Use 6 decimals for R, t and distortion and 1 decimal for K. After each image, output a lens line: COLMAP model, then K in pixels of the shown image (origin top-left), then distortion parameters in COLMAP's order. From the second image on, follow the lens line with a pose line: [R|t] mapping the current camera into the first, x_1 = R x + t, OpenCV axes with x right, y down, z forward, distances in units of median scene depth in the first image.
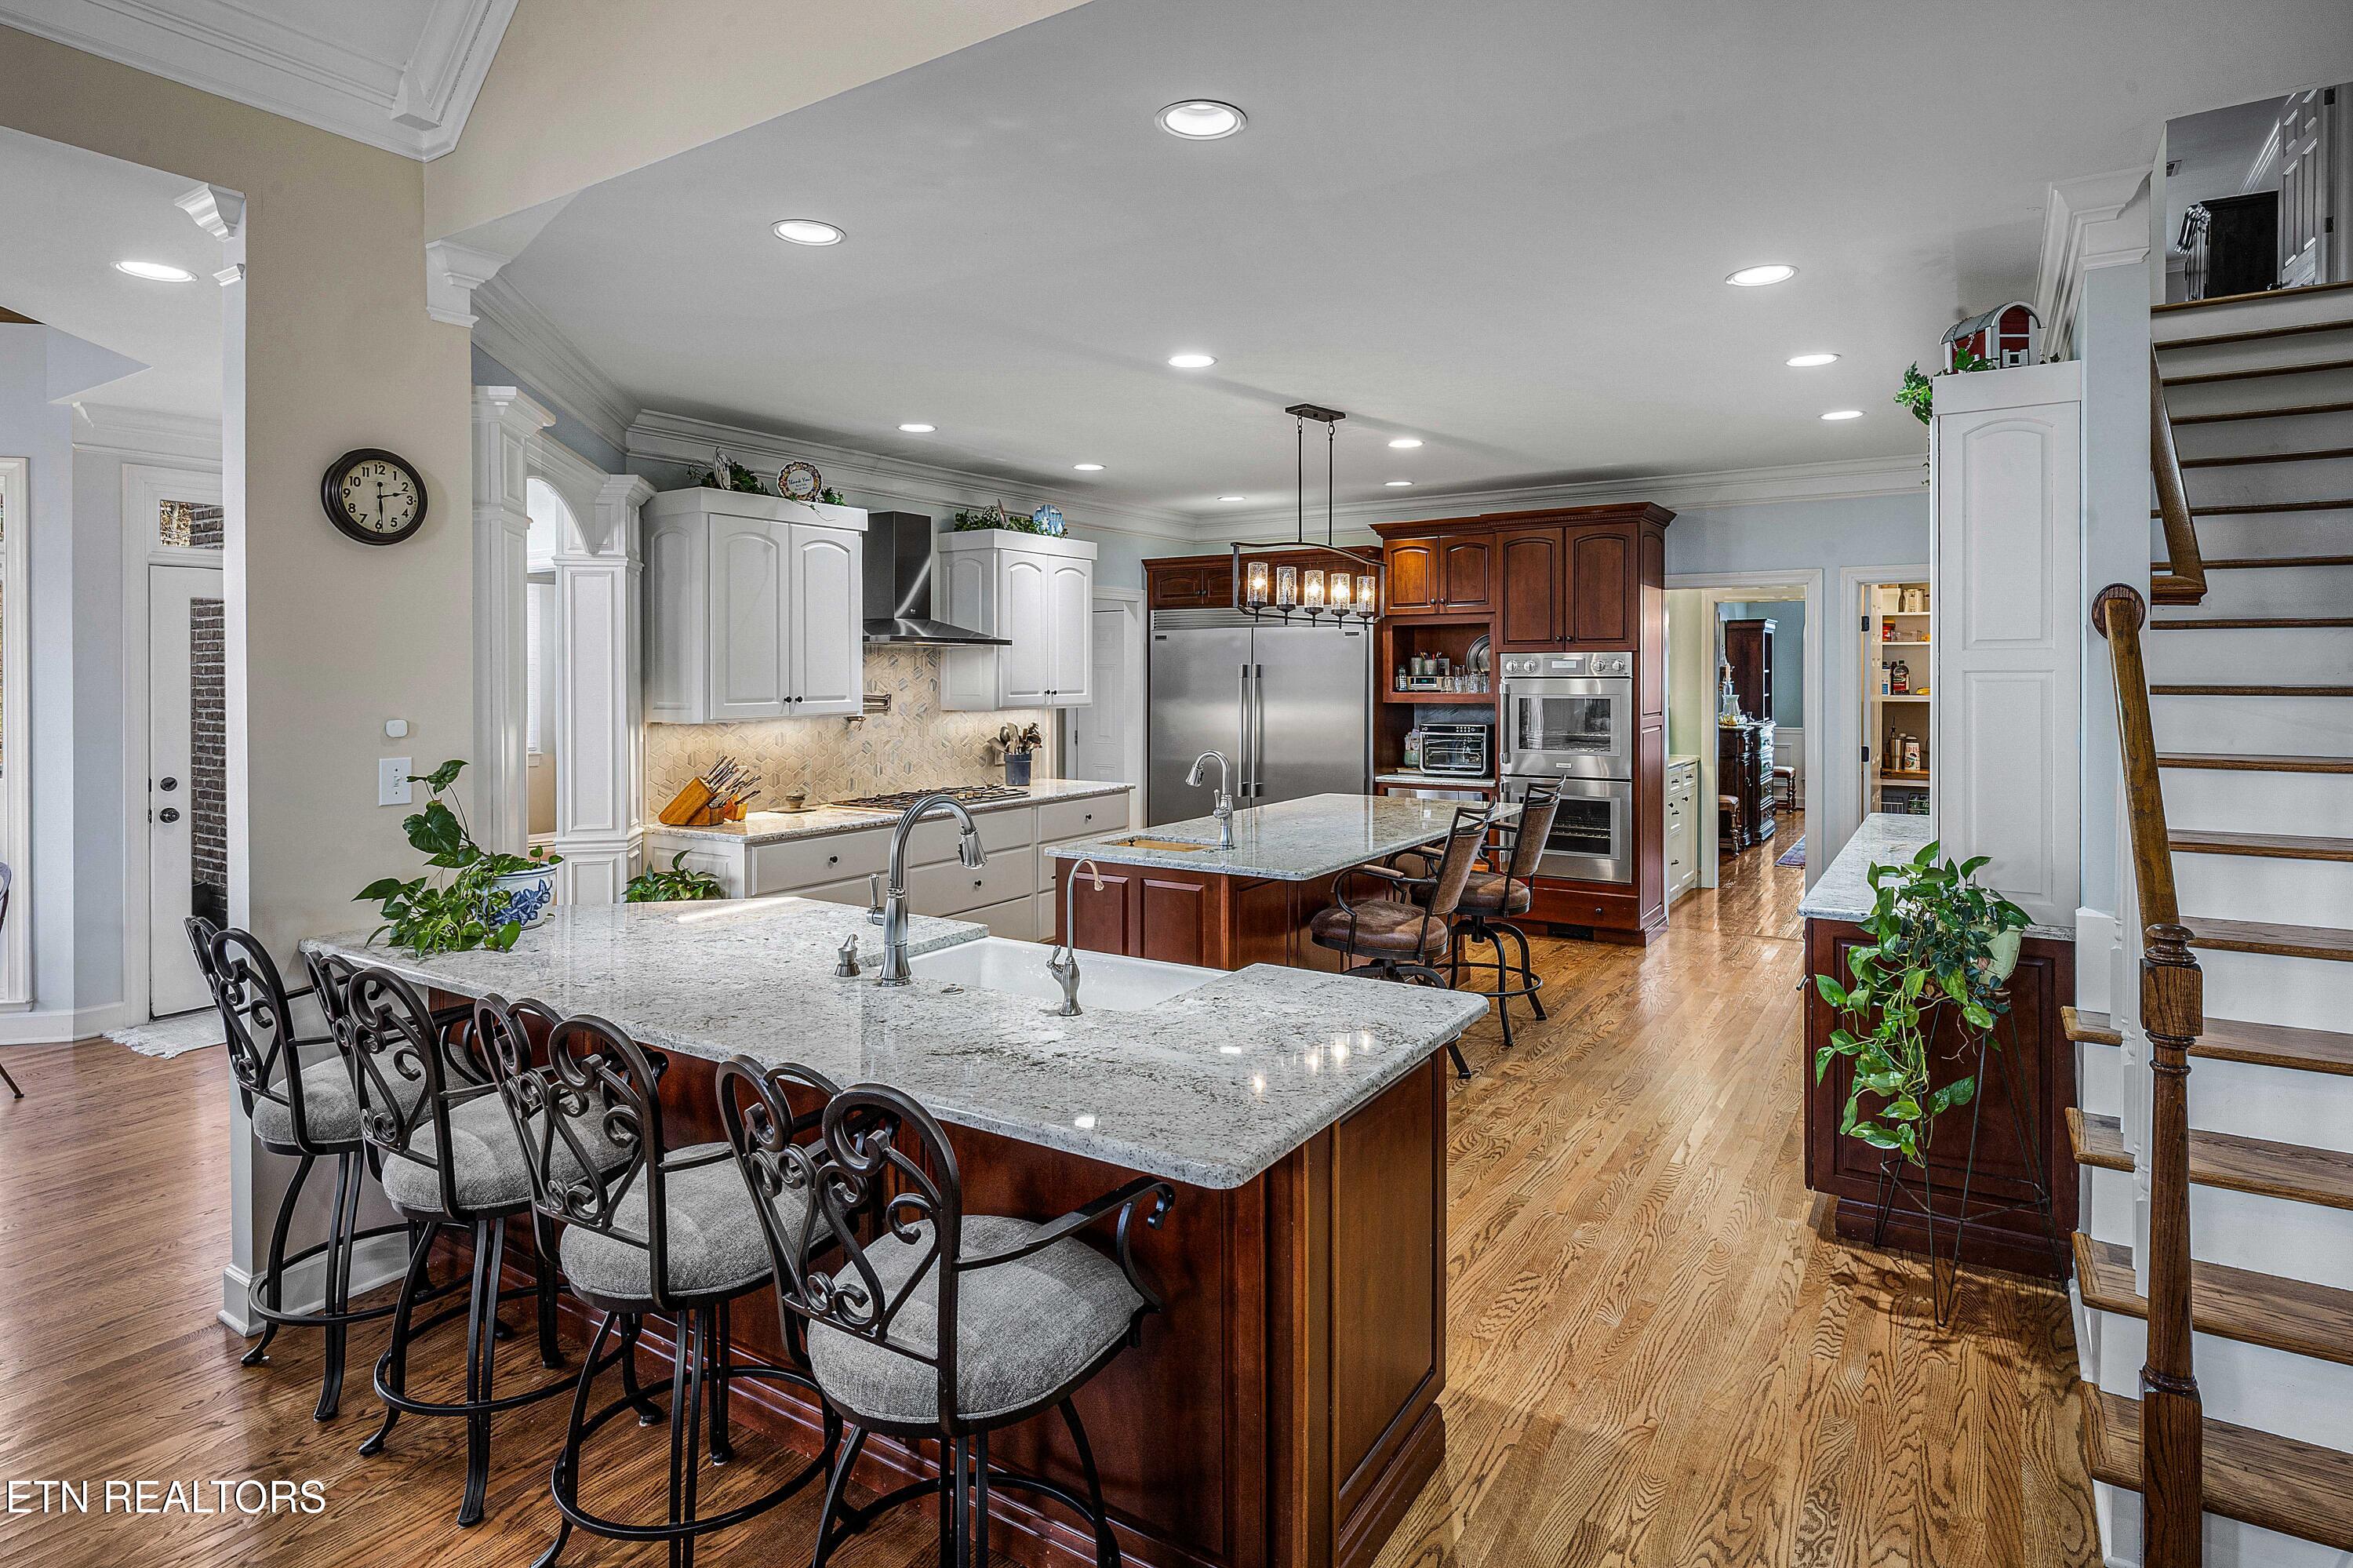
lens RADIAL K [[1247.5, 0, 1185.7], [0, 1247.5, 677.7], [0, 0, 1]] dist [-0.002369, -0.000349]
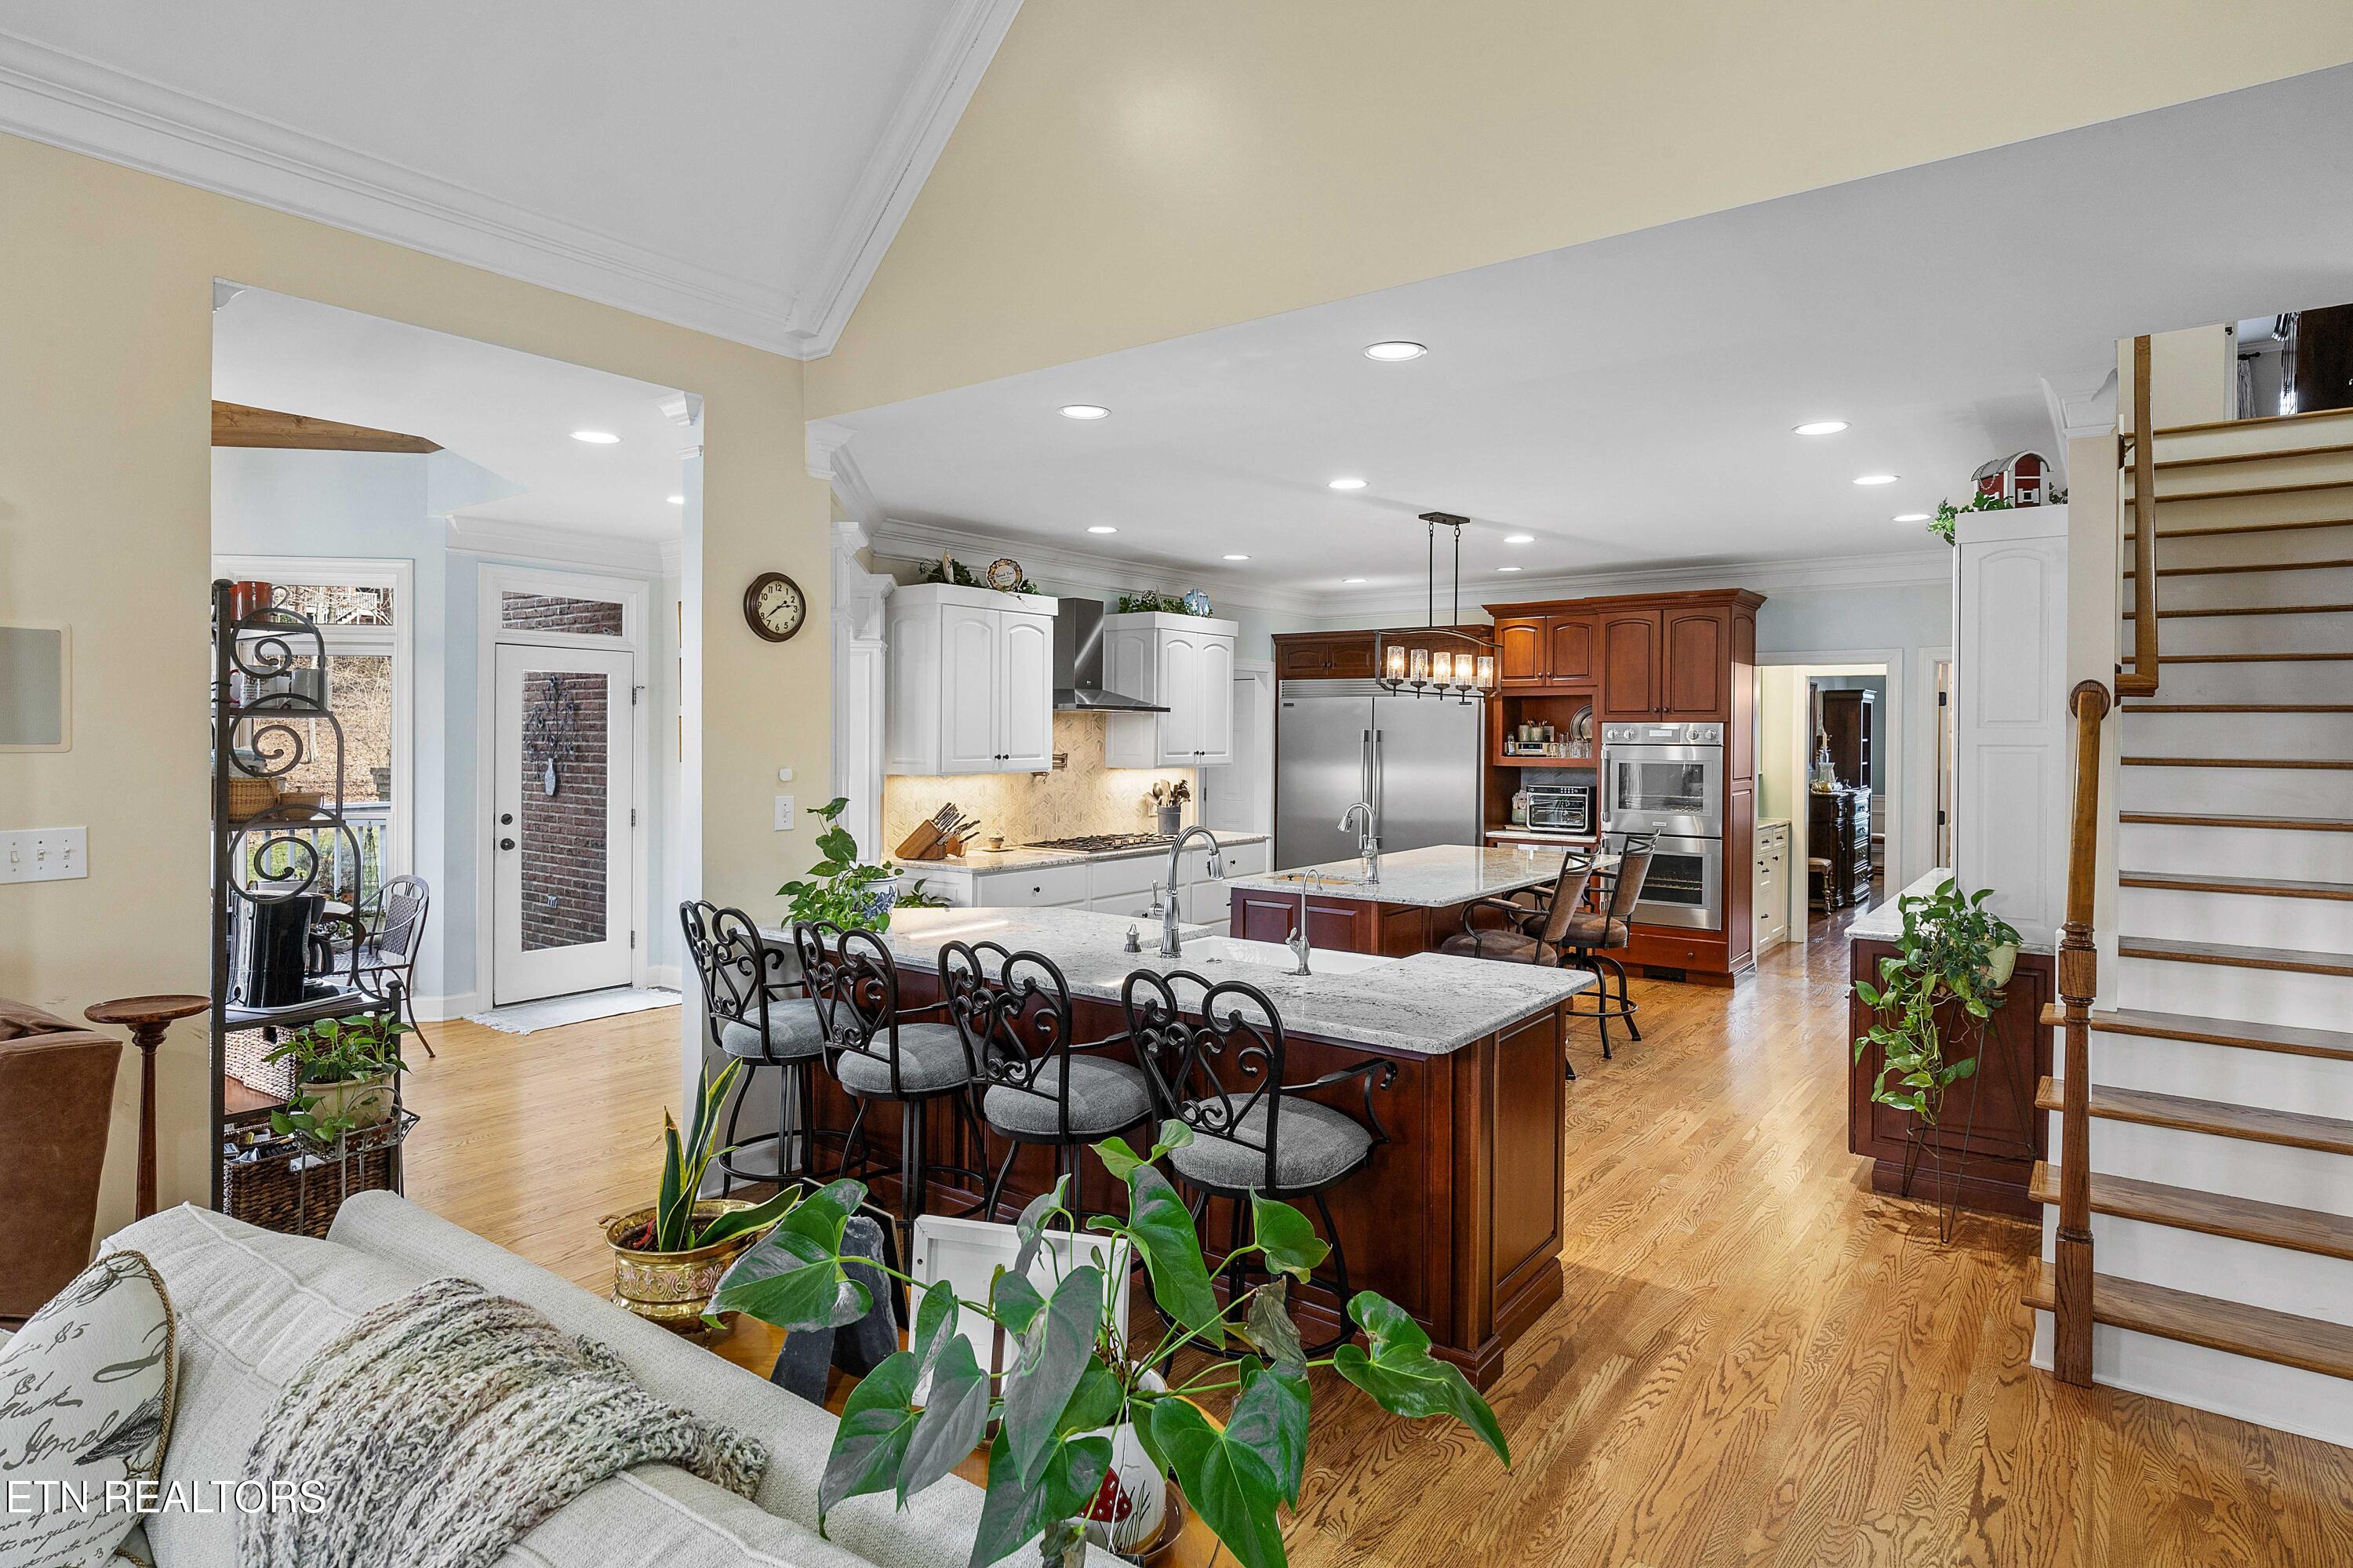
lens RADIAL K [[1281.9, 0, 1161.5], [0, 1281.9, 731.2], [0, 0, 1]] dist [-0.001352, -0.002862]
pose [[0.996677, 0.009749, -0.080874, -0.084840], [-0.010201, 0.999935, -0.005170, -0.003523], [0.080819, 0.005978, 0.996711, -0.309395]]
